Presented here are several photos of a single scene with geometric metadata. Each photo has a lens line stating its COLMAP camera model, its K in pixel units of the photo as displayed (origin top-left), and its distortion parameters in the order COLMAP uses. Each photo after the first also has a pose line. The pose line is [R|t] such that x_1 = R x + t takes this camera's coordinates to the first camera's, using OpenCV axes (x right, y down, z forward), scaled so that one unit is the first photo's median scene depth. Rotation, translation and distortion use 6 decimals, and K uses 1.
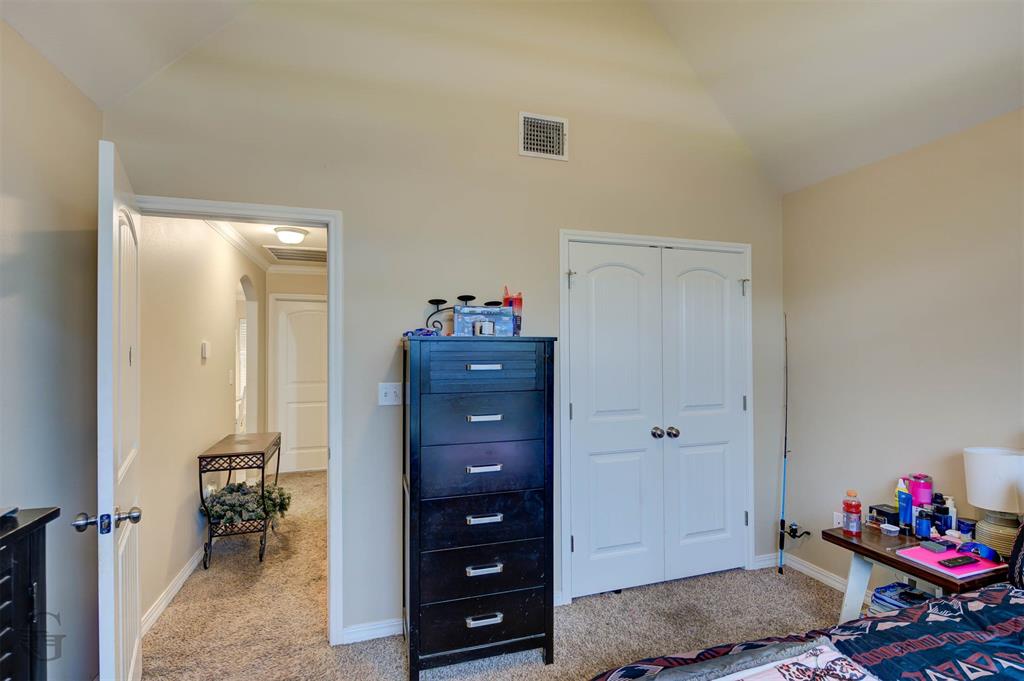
lens RADIAL K [[474.7, 0, 512.5], [0, 474.7, 345.5], [0, 0, 1]] dist [-0.011081, -0.002990]
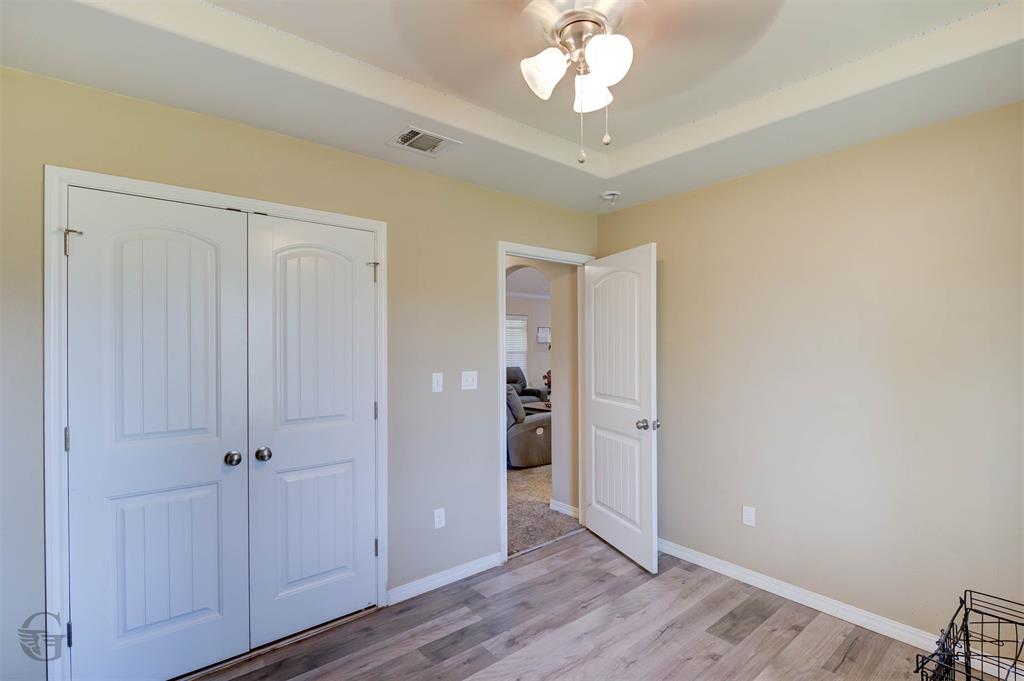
lens RADIAL K [[474.7, 0, 508.4], [0, 474.7, 342.2], [0, 0, 1]] dist [-0.011081, -0.002990]
pose [[0.927315, 0.002837, 0.374271, 0.409210], [-0.002359, 0.999996, -0.001735, 0.000841], [-0.374274, 0.000726, 0.927318, 0.138554]]
